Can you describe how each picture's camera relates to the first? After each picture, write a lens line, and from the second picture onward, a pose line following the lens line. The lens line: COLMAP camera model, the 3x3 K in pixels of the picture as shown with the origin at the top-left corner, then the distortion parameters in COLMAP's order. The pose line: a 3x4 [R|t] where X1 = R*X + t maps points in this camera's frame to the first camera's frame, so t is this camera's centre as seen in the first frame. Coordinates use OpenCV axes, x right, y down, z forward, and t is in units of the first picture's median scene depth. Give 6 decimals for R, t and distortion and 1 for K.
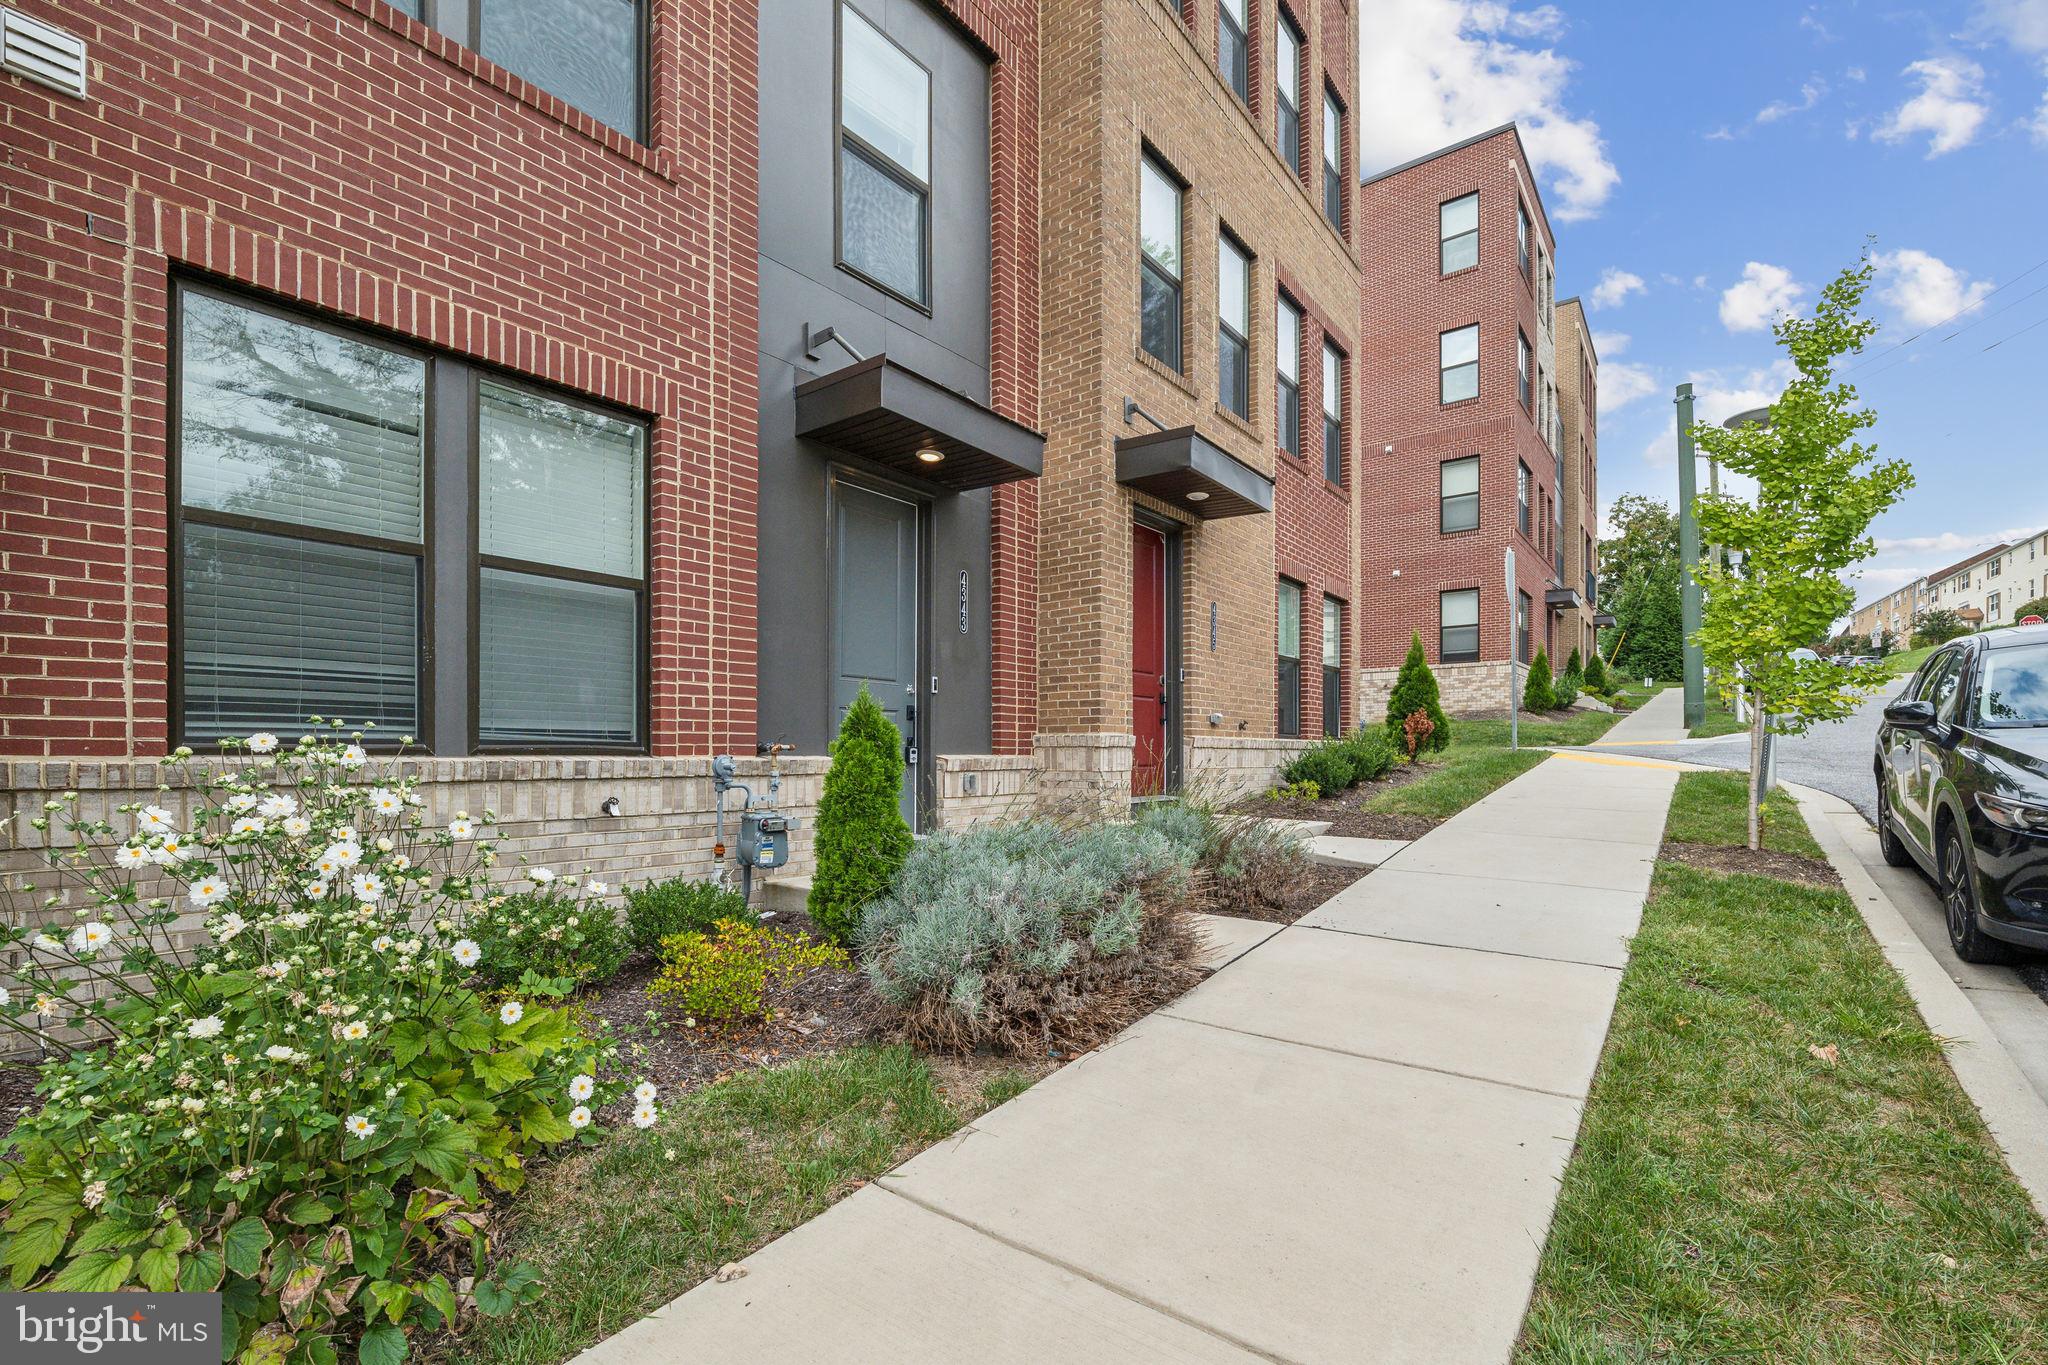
lens RADIAL K [[865.3, 0, 1019.0], [0, 865.3, 775.0], [0, 0, 1]] dist [0.001384, 0.000040]
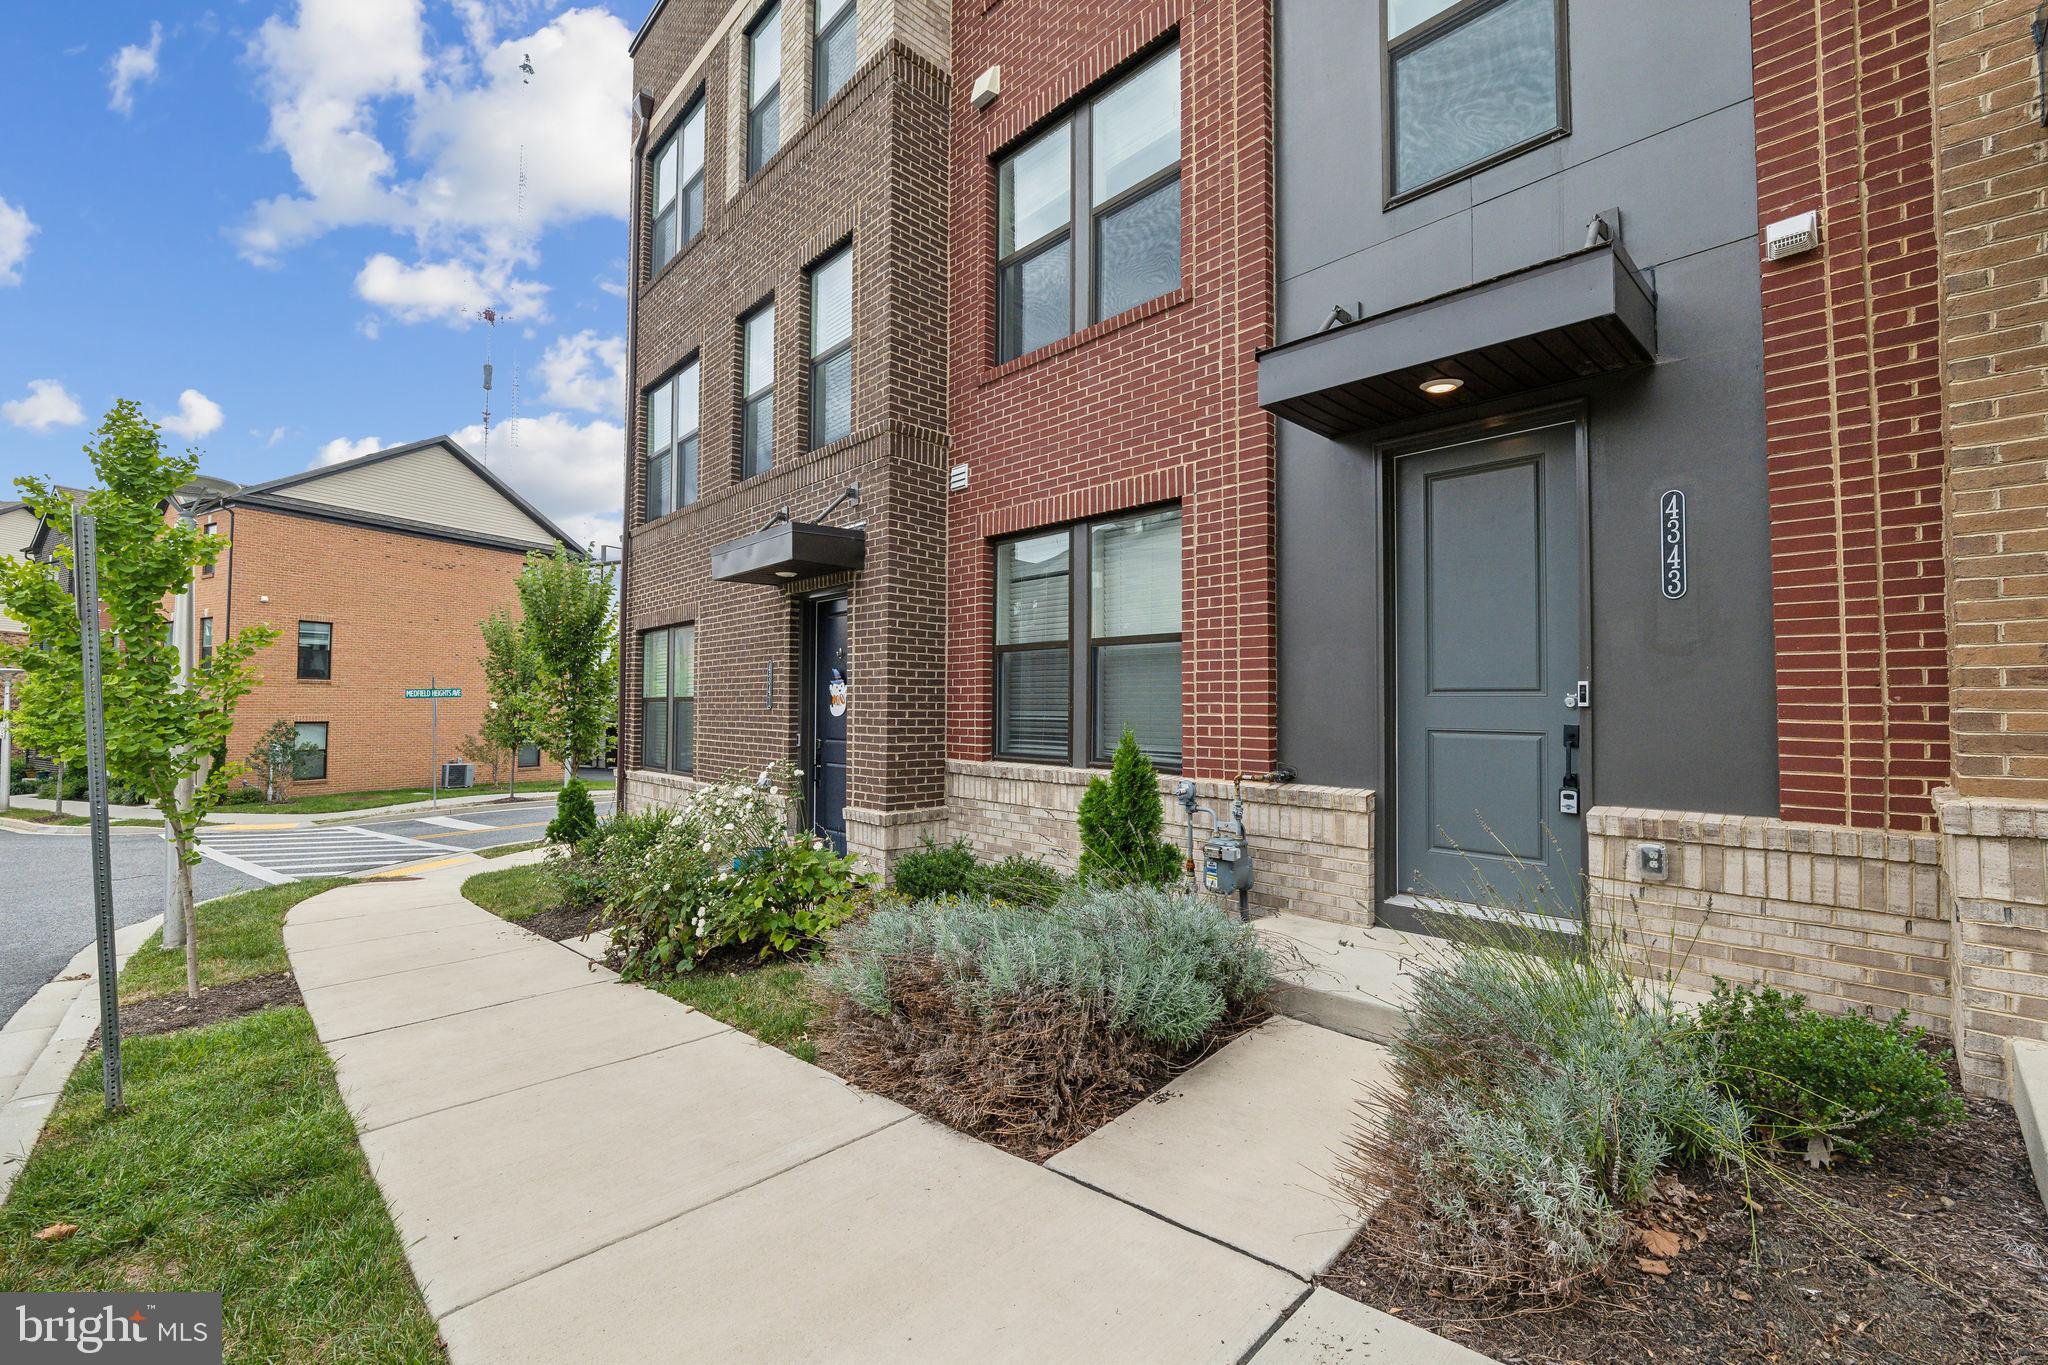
lens RADIAL K [[845.5, 0, 1018.0], [0, 845.5, 701.8], [0, 0, 1]] dist [-0.013306, 0.000159]
pose [[-0.129959, -0.010580, -0.991463, 0.747224], [-0.034775, 0.999377, -0.006106, -0.107376], [0.990909, 0.033685, -0.130246, 0.895653]]
